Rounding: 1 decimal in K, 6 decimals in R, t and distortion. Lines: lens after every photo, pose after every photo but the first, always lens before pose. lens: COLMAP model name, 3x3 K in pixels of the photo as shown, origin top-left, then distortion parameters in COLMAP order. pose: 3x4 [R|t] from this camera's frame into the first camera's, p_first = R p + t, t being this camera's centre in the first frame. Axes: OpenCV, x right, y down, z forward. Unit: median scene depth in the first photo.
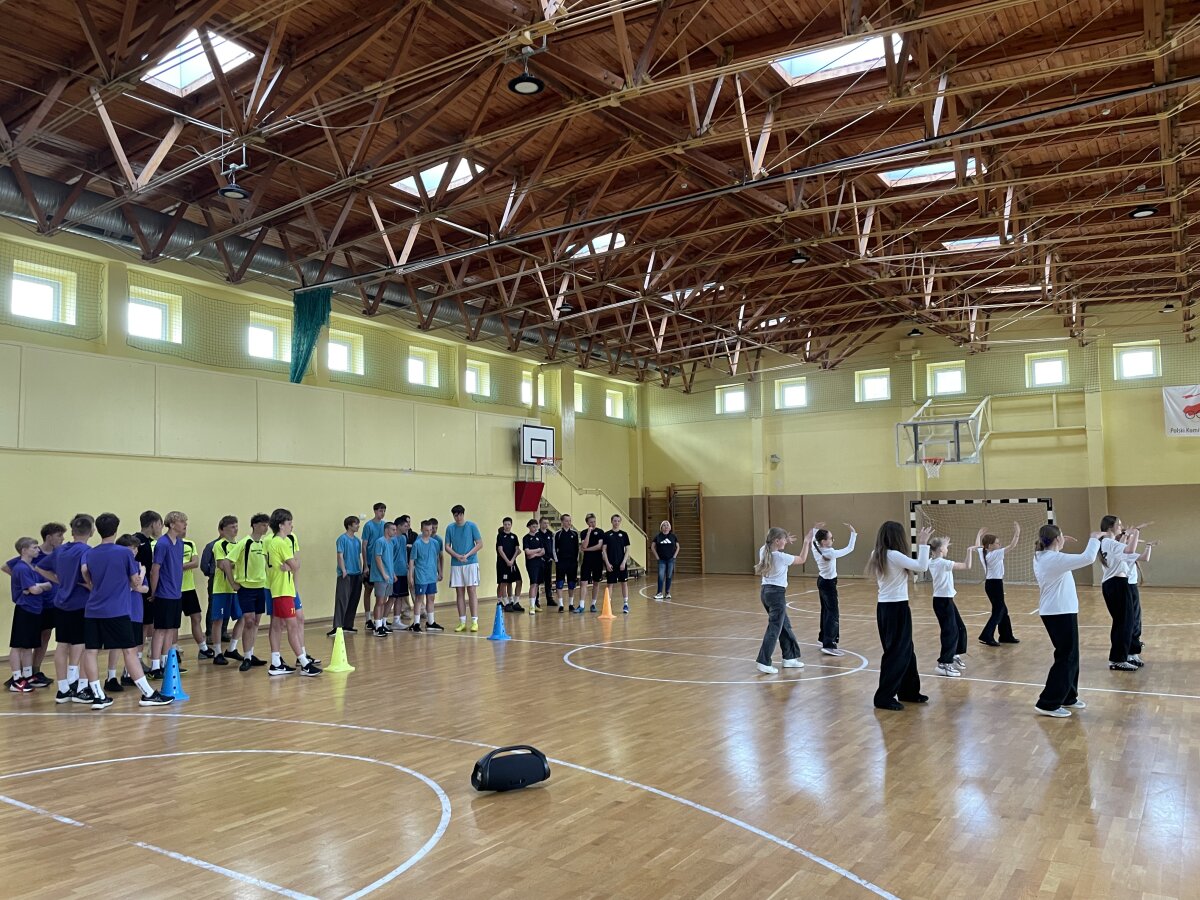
lens RADIAL K [[901.1, 0, 586.1], [0, 901.1, 456.4], [0, 0, 1]] dist [0.094798, -0.117149]
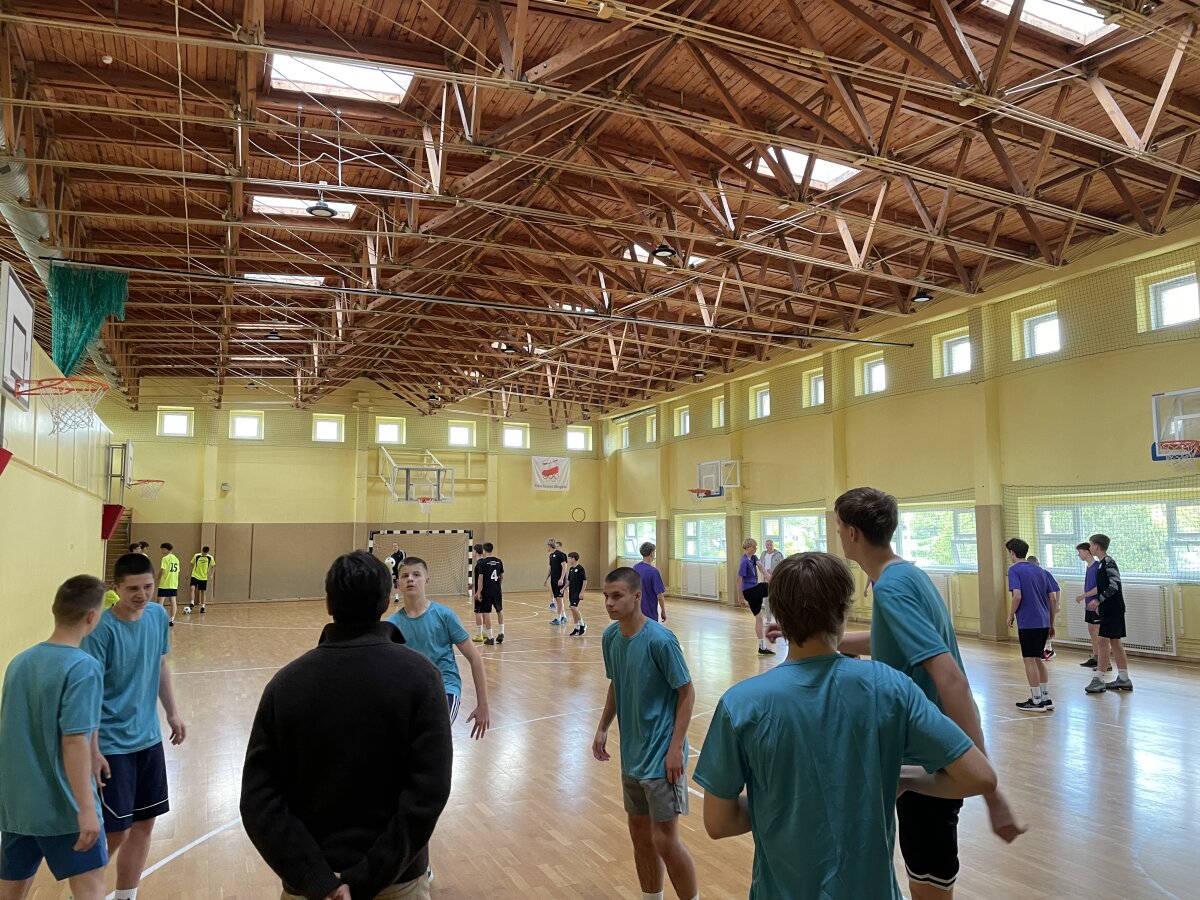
lens RADIAL K [[893.2, 0, 606.8], [0, 893.2, 450.6], [0, 0, 1]] dist [0.078970, 0.000374]
pose [[0.527755, 0.090839, 0.844525, -0.738573], [-0.058687, 0.995789, -0.070434, 0.014626], [-0.847367, -0.012391, 0.530863, 0.184158]]
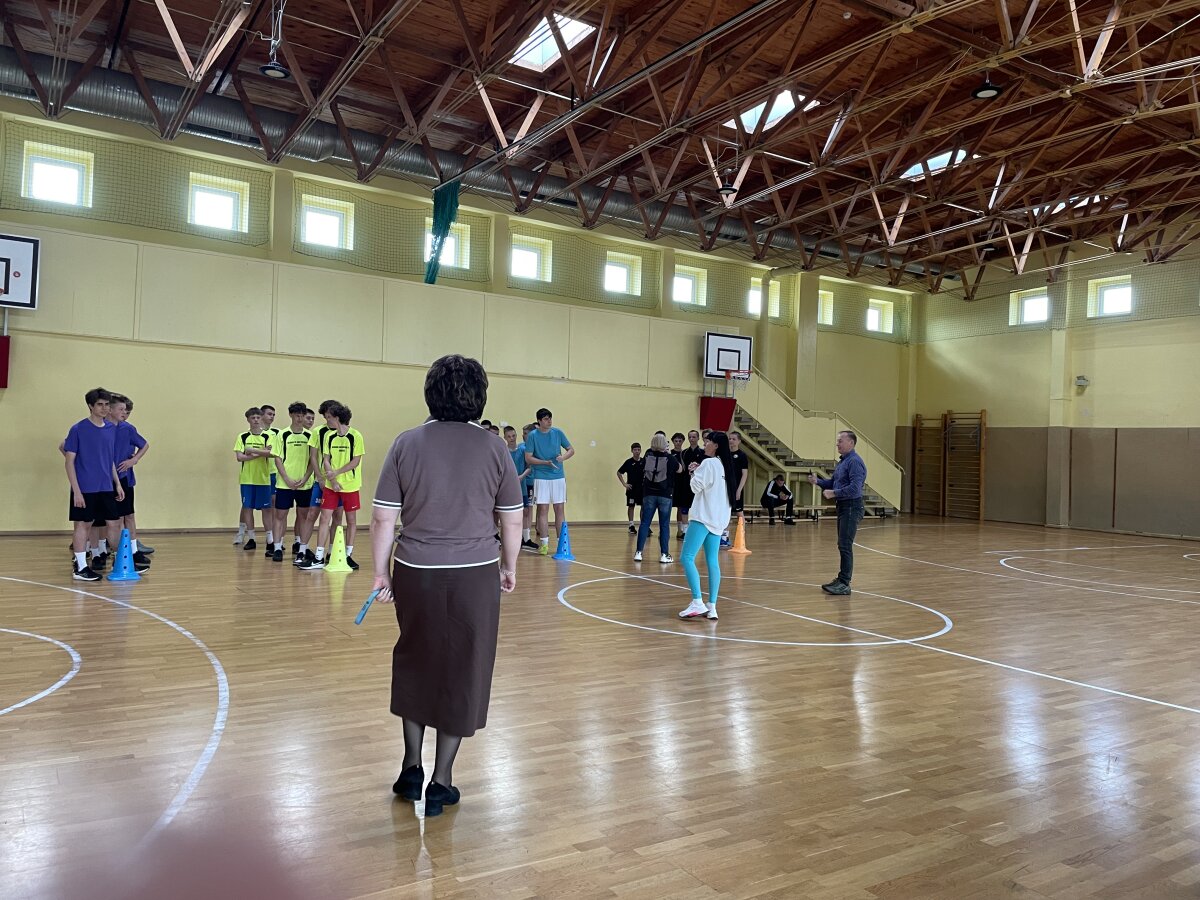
lens RADIAL K [[901.1, 0, 581.3], [0, 901.1, 435.2], [0, 0, 1]] dist [0.094798, -0.117149]
pose [[0.915647, 0.040505, -0.399937, 0.227935], [-0.020296, 0.998300, 0.054641, 0.025561], [0.401471, -0.041915, 0.914912, 0.166735]]
